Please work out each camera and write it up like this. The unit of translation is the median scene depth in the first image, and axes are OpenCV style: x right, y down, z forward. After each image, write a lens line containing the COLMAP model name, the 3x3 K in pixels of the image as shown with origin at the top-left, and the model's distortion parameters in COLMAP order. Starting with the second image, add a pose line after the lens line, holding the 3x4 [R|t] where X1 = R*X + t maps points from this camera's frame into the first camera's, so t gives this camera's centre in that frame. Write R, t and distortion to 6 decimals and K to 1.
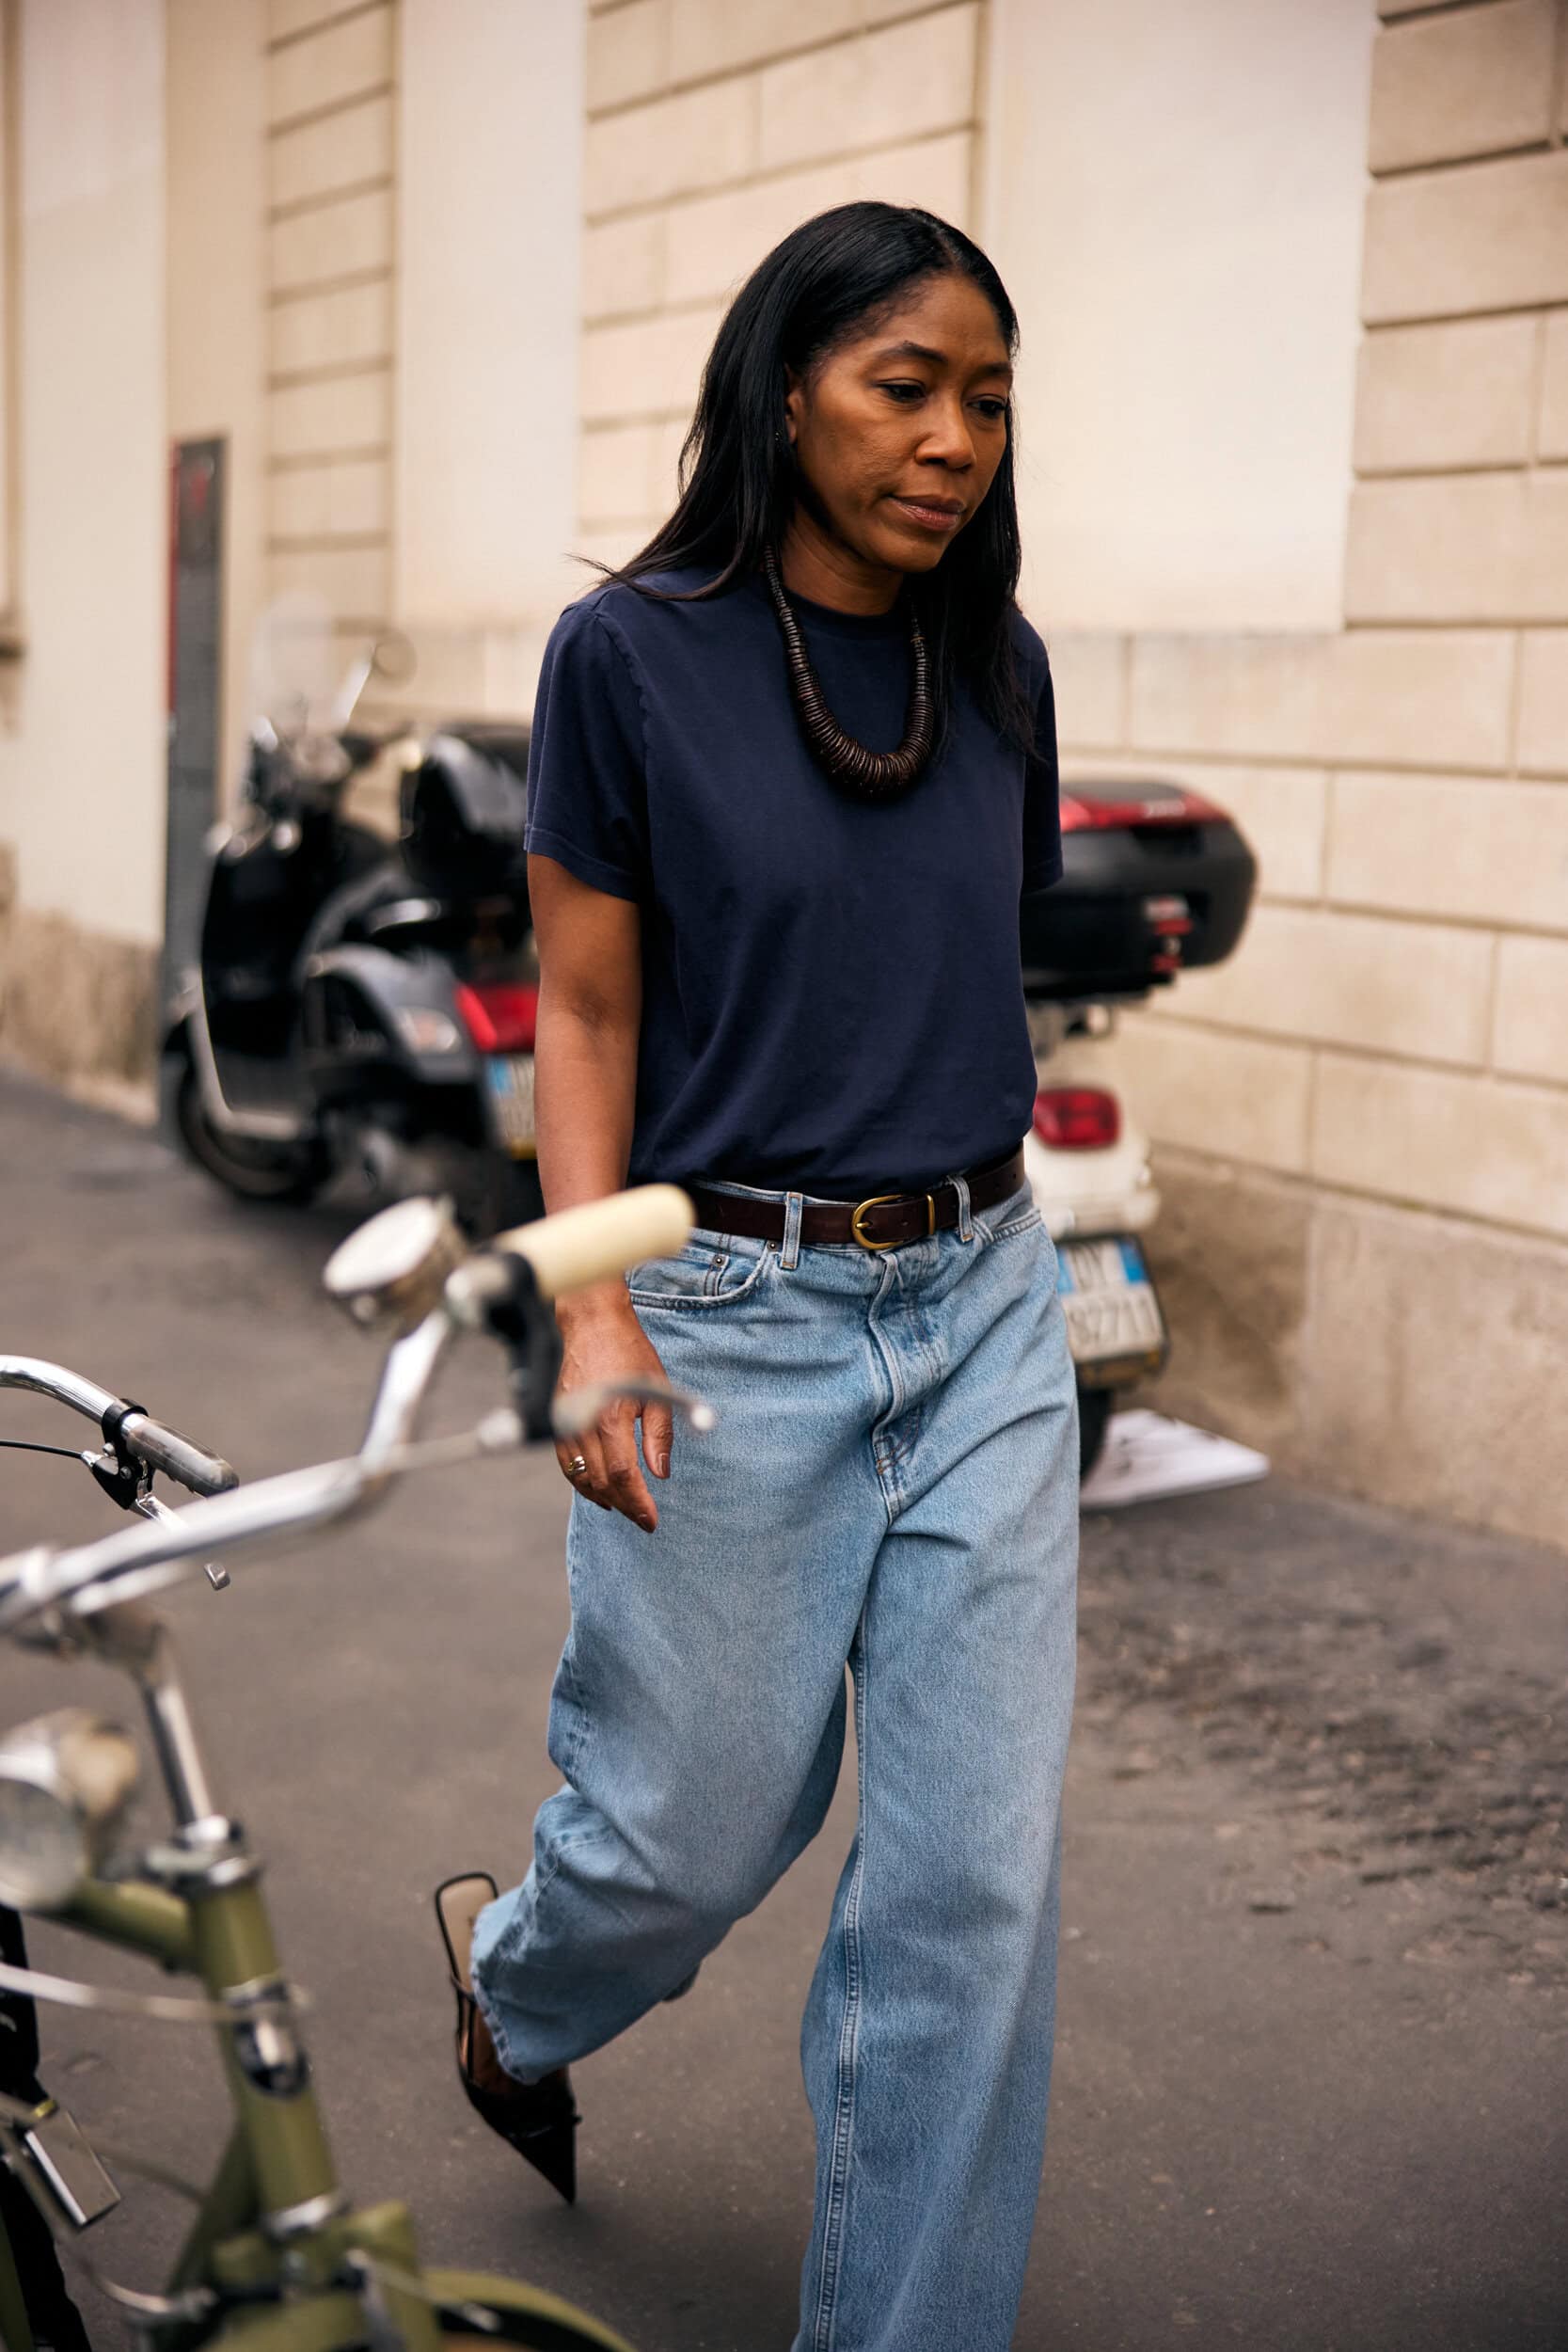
lens RADIAL K [[3302.1, 0, 819.0], [0, 3302.1, 1174.3], [0, 0, 1]] dist [0.098567, 0.000000]
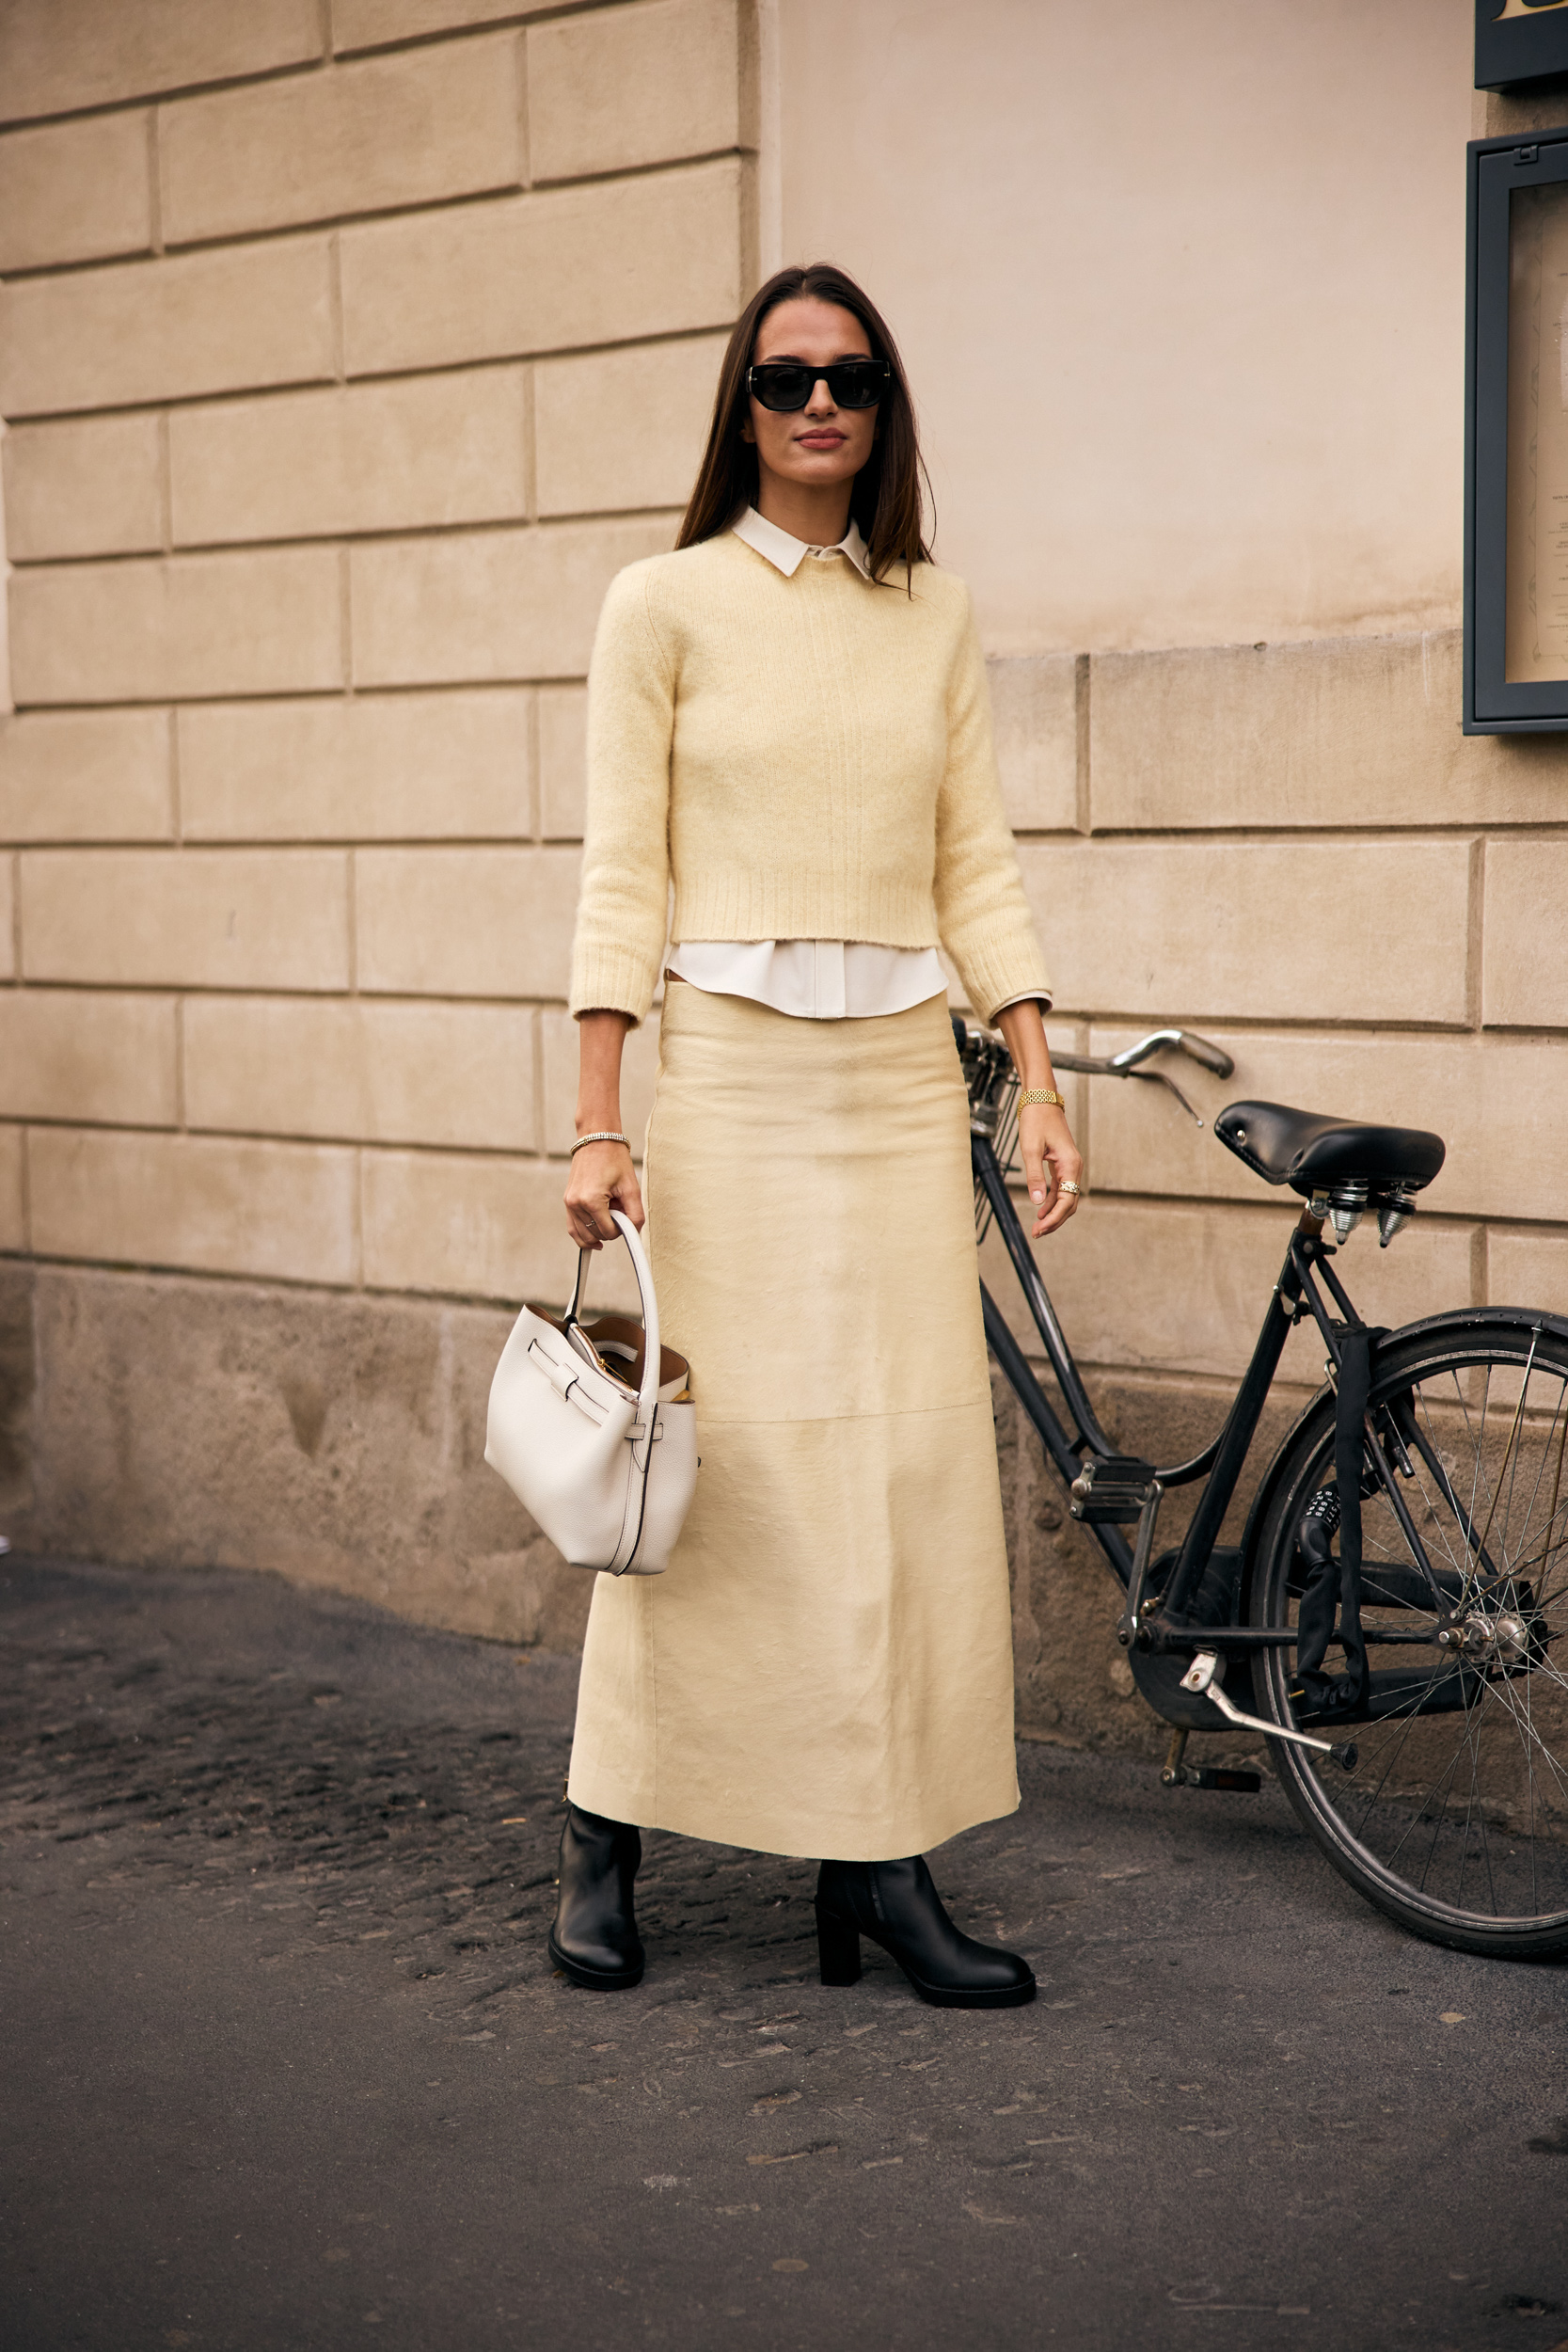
lens RADIAL K [[3975.9, 0, 785.2], [0, 3975.9, 1173.0], [0, 0, 1]] dist [0.154604, 0.000000]
pose [[0.955068, -0.069516, 0.288120, 0.020097], [0.085771, 0.995335, -0.044167, 0.052787], [-0.283705, 0.066895, 0.956575, -0.243069]]
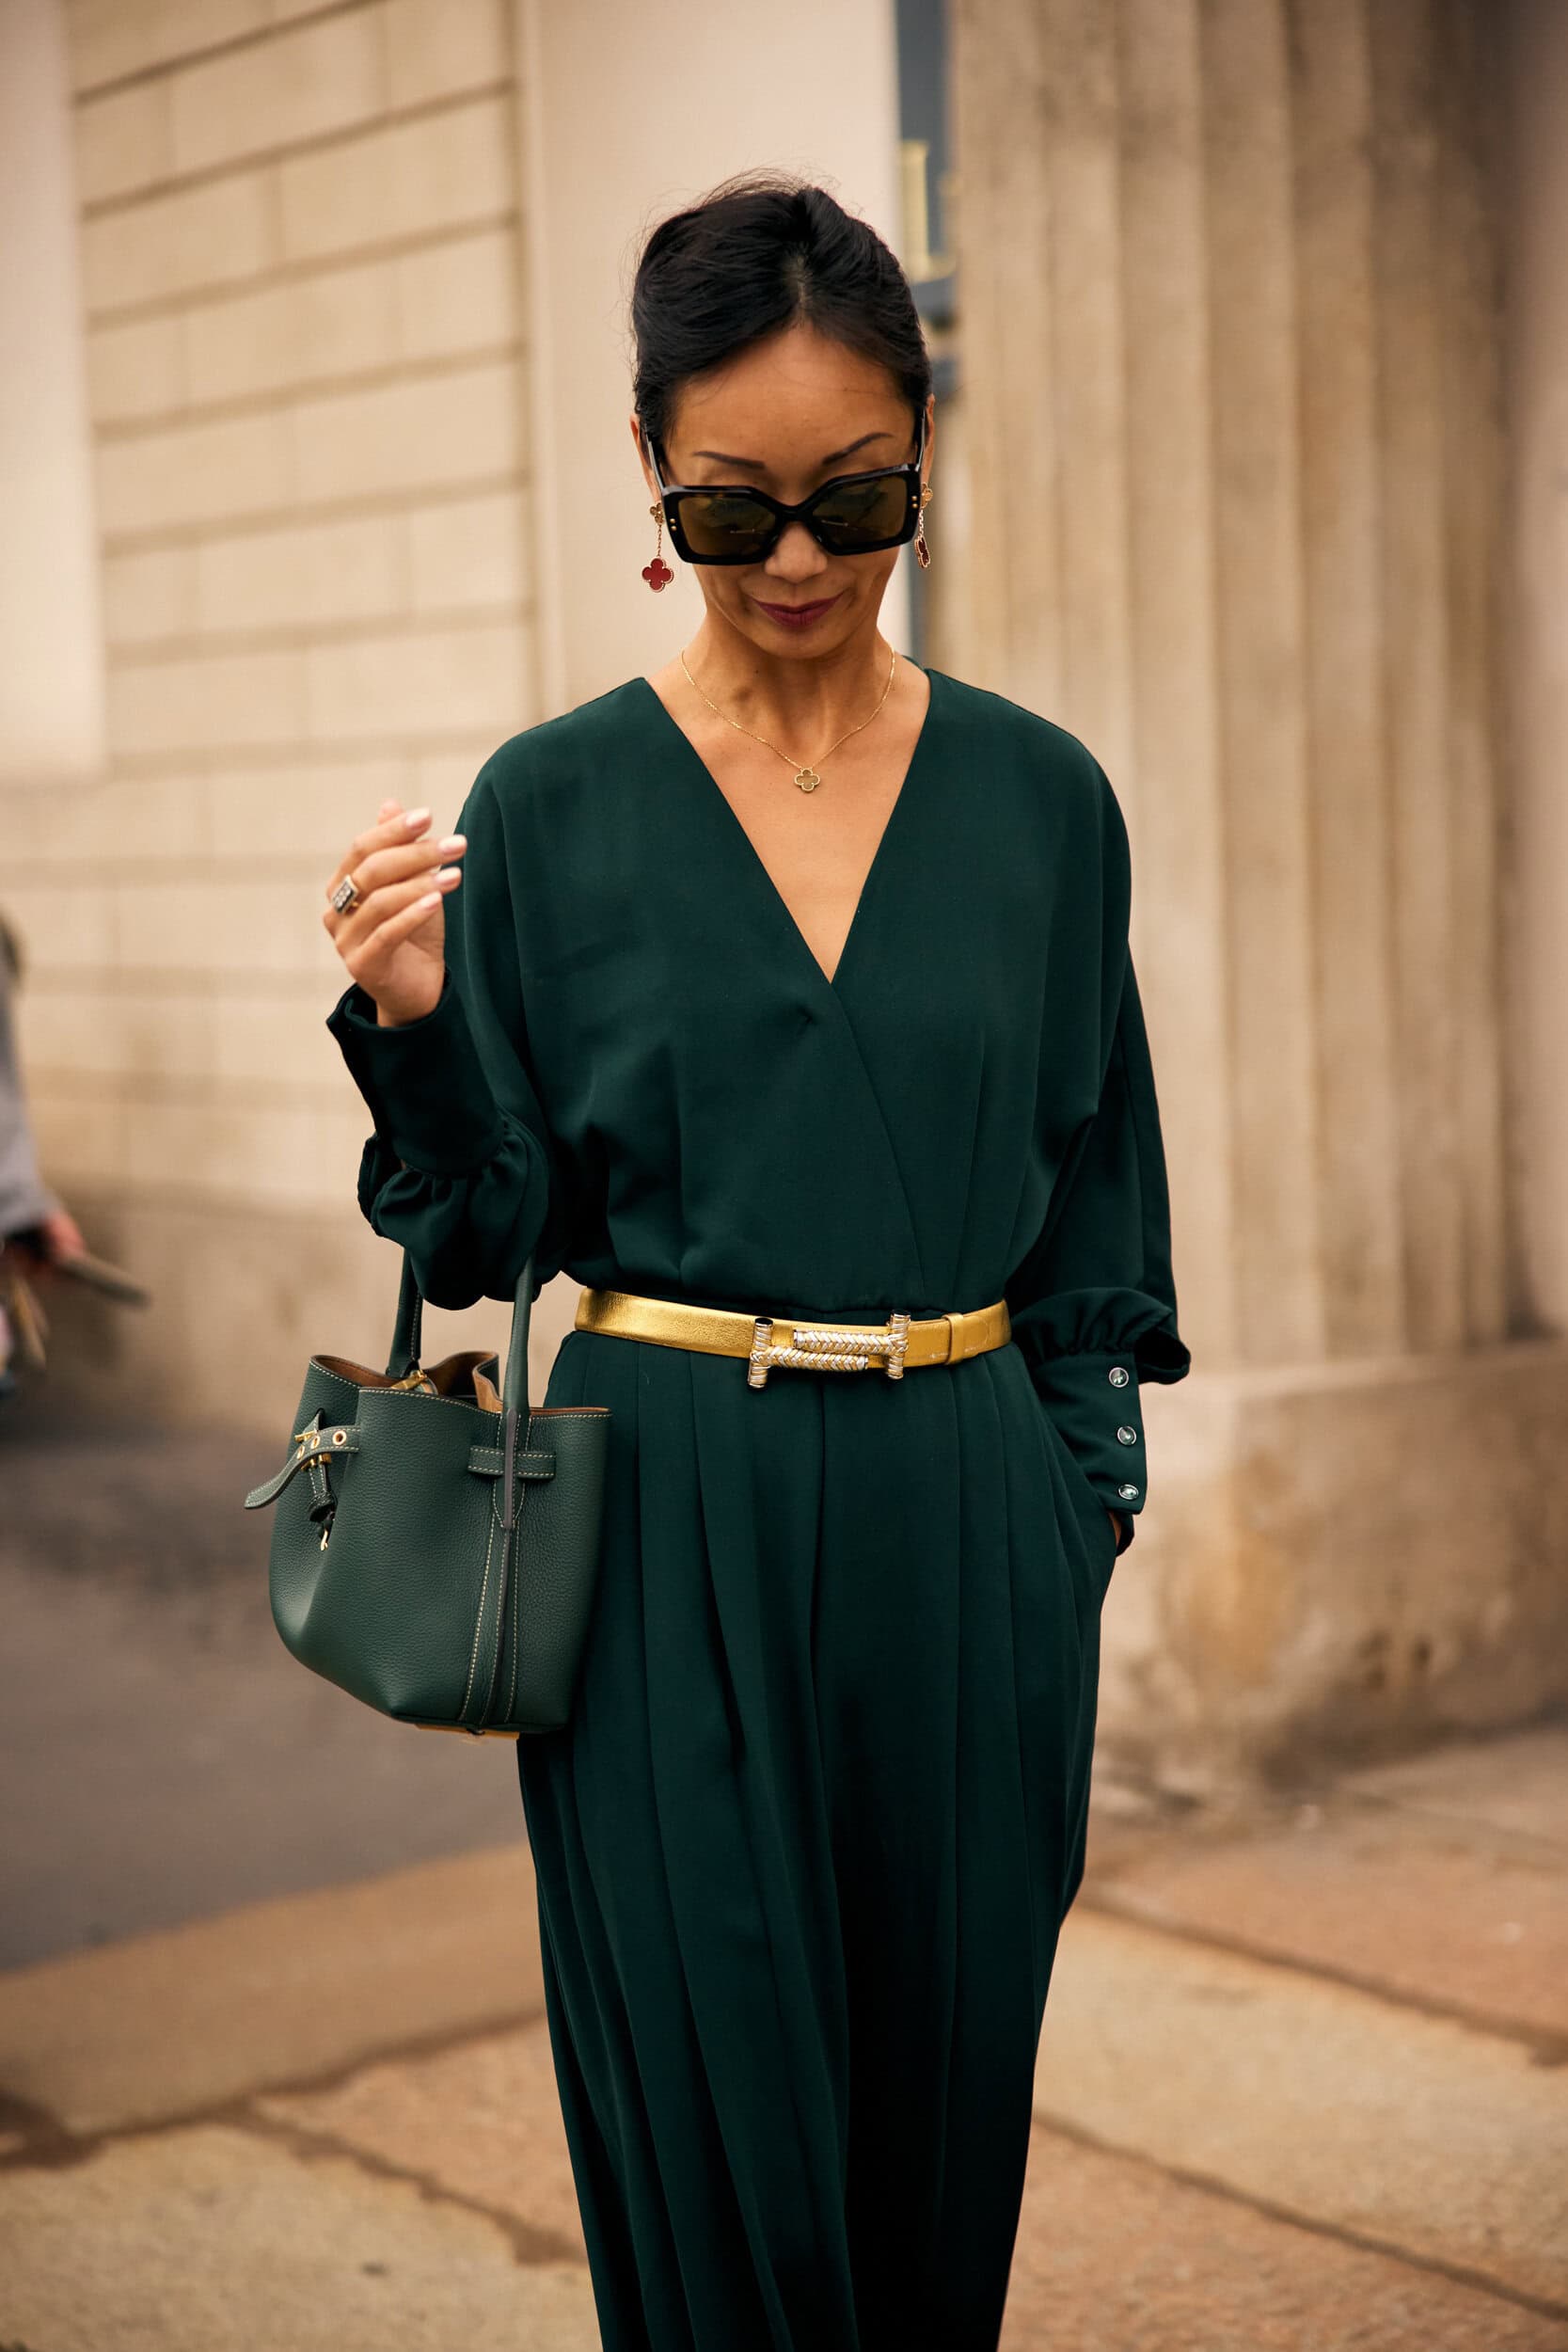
lens RADIAL K [[4283.3, 0, 796.6], [0, 4283.3, 1157.6], [0, 0, 1]] dist [0.208440, 0.000000]
pose [[0.991160, -0.070197, 0.112579, 0.231782], [0.078344, 0.994491, -0.069647, 0.132150], [-0.107070, 0.077851, 0.991199, -0.731001]]
